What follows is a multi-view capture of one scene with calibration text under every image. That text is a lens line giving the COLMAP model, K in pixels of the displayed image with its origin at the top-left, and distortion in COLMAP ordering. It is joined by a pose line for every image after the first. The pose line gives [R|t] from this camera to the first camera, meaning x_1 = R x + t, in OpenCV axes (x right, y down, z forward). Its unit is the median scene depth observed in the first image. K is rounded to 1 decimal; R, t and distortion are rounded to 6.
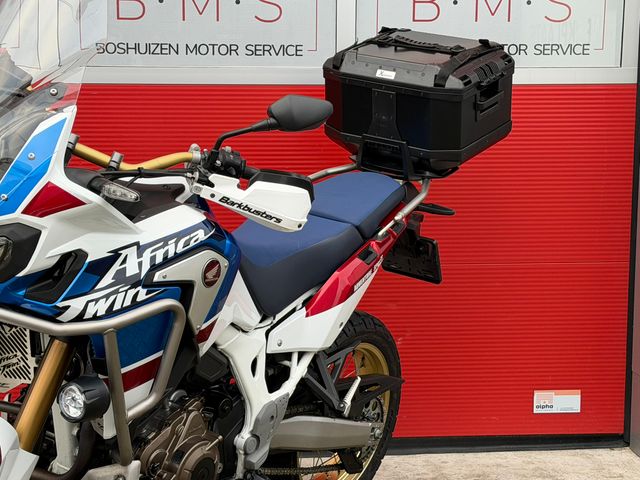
lens RADIAL K [[1285.7, 0, 319.4], [0, 1285.7, 248.9], [0, 0, 1]] dist [0.131487, 0.087310]
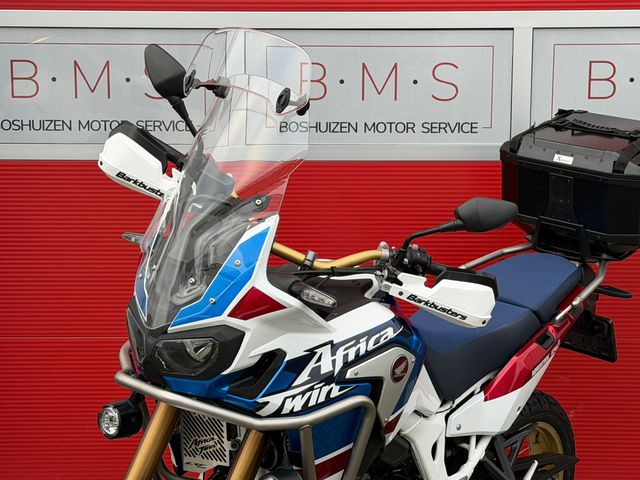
lens RADIAL K [[1285.7, 0, 319.4], [0, 1285.7, 248.9], [0, 0, 1]] dist [0.131487, 0.087310]
pose [[0.993197, 0.011157, -0.115911, -0.025645], [-0.013500, 0.999720, -0.019446, -0.051722], [0.115661, 0.020879, 0.993069, -0.041872]]
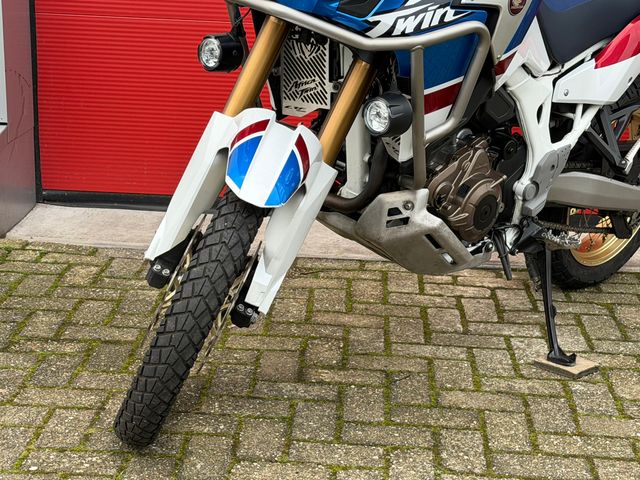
lens RADIAL K [[1285.7, 0, 319.4], [0, 1285.7, 248.9], [0, 0, 1]] dist [0.131487, 0.087310]
pose [[0.984442, 0.075556, -0.158634, -0.055395], [-0.053278, 0.988679, 0.140269, 0.068274], [0.167436, -0.129635, 0.977323, -0.016712]]
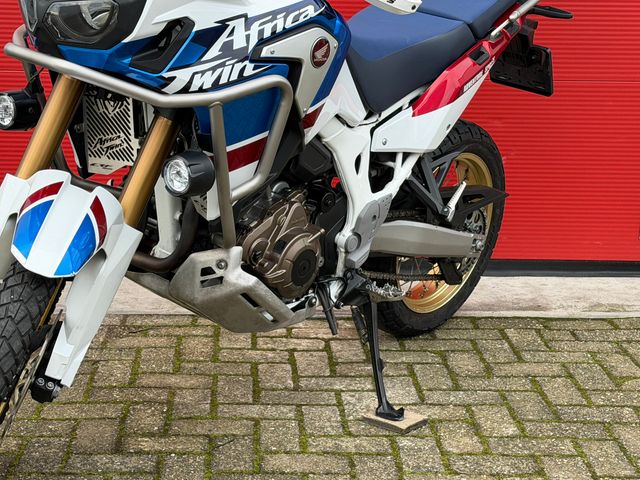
lens RADIAL K [[1285.7, 0, 319.4], [0, 1285.7, 248.9], [0, 0, 1]] dist [0.131487, 0.087310]
pose [[0.997159, 0.037096, -0.065557, -0.014526], [-0.029746, 0.993516, 0.109734, 0.052873], [0.069202, -0.107472, 0.991797, 0.027888]]
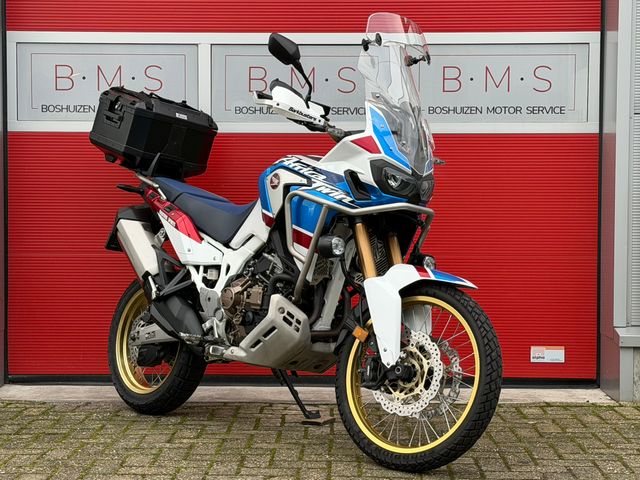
lens RADIAL K [[1285.7, 0, 319.4], [0, 1285.7, 248.9], [0, 0, 1]] dist [0.131487, 0.087310]
pose [[0.990041, 0.004809, -0.140699, 0.204577], [-0.020093, 0.994012, -0.107409, 0.243945], [0.139340, 0.109167, 0.984209, -0.683147]]
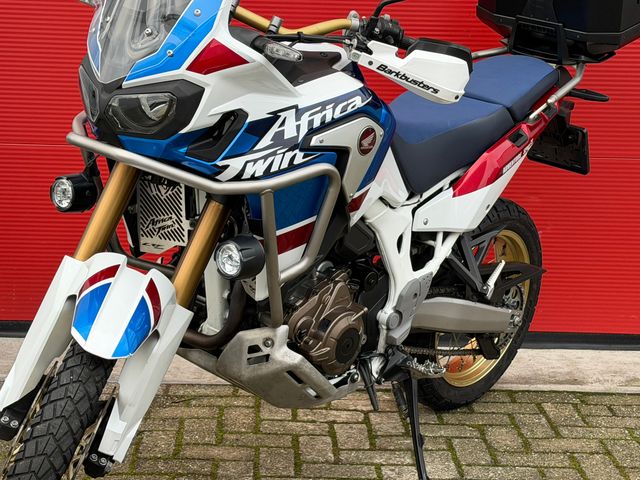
lens RADIAL K [[1285.7, 0, 319.4], [0, 1285.7, 248.9], [0, 0, 1]] dist [0.131487, 0.087310]
pose [[0.995149, 0.042343, -0.088796, -0.025634], [-0.036376, 0.997037, 0.067775, 0.032427], [0.091403, -0.064216, 0.993741, 0.000766]]
